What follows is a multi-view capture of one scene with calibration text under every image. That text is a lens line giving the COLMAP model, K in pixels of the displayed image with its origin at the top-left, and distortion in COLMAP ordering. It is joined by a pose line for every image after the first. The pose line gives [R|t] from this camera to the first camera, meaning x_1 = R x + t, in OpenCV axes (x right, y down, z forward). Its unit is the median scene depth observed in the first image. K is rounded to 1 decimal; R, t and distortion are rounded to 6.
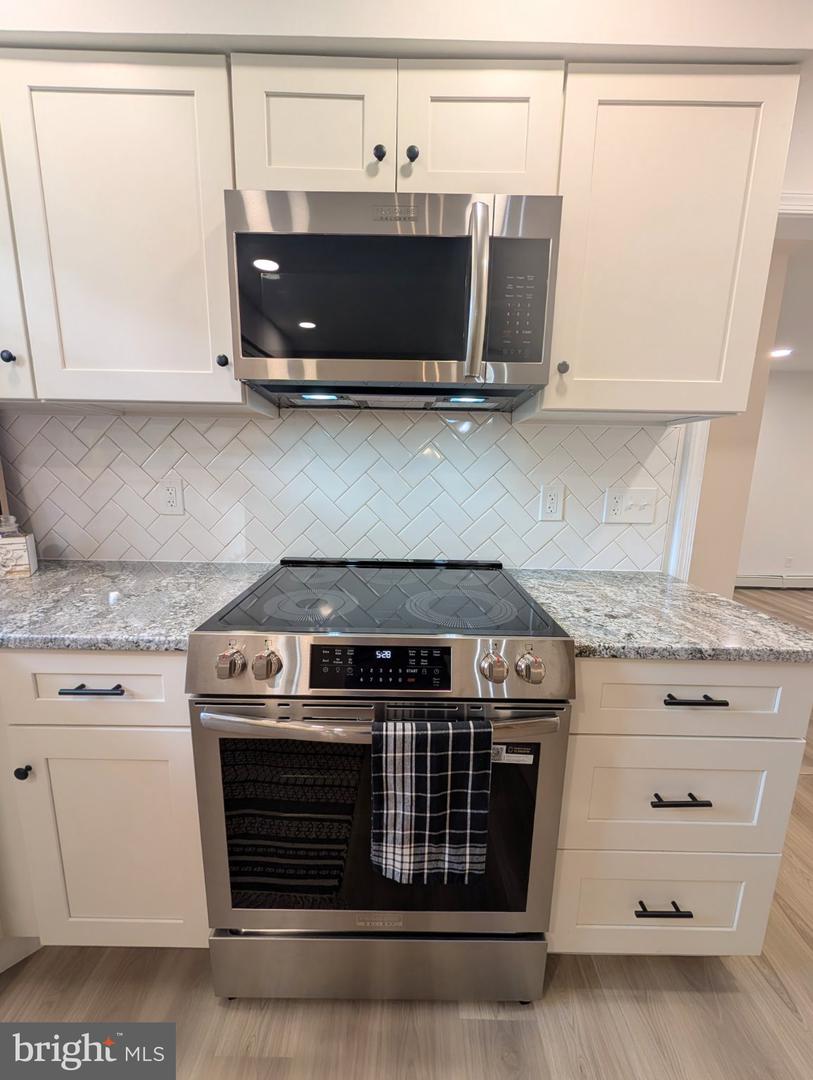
lens RADIAL K [[406.3, 0, 401.4], [0, 406.3, 541.2], [0, 0, 1]] dist [0.001207, 0.000030]
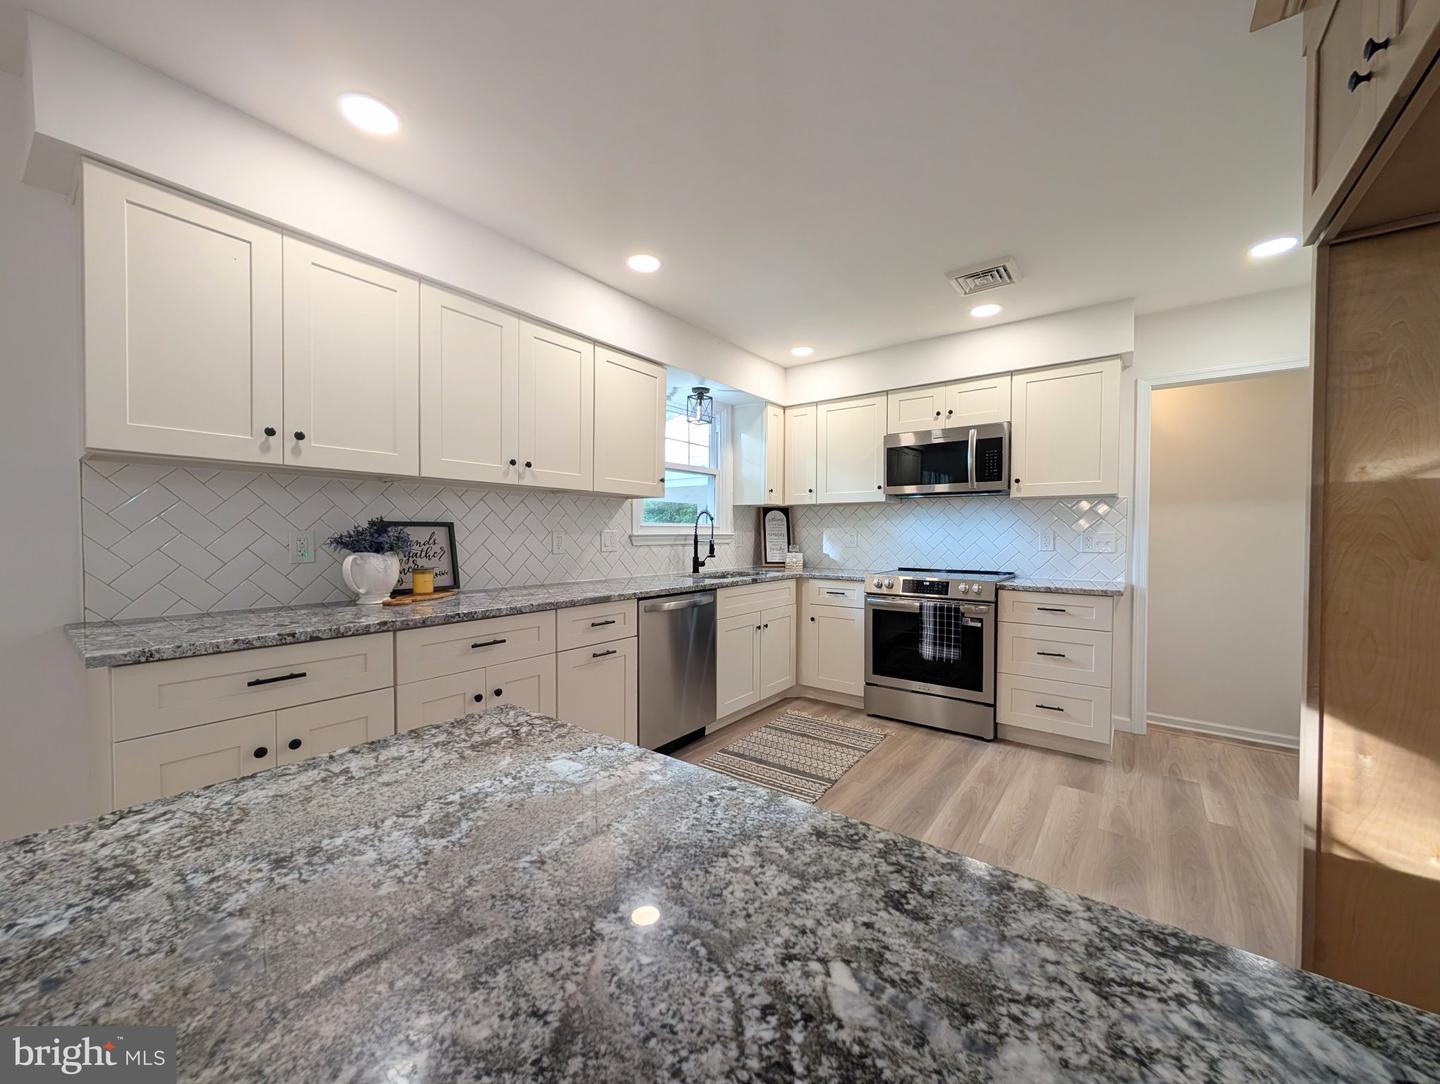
lens RADIAL K [[541.8, 0, 722.4], [0, 541.8, 548.3], [0, 0, 1]] dist [0.001207, 0.000030]
pose [[0.801575, 0.003084, -0.597886, 1.063766], [-0.092337, 0.988628, -0.118696, 0.587576], [0.590721, 0.150351, 0.792744, -2.910922]]
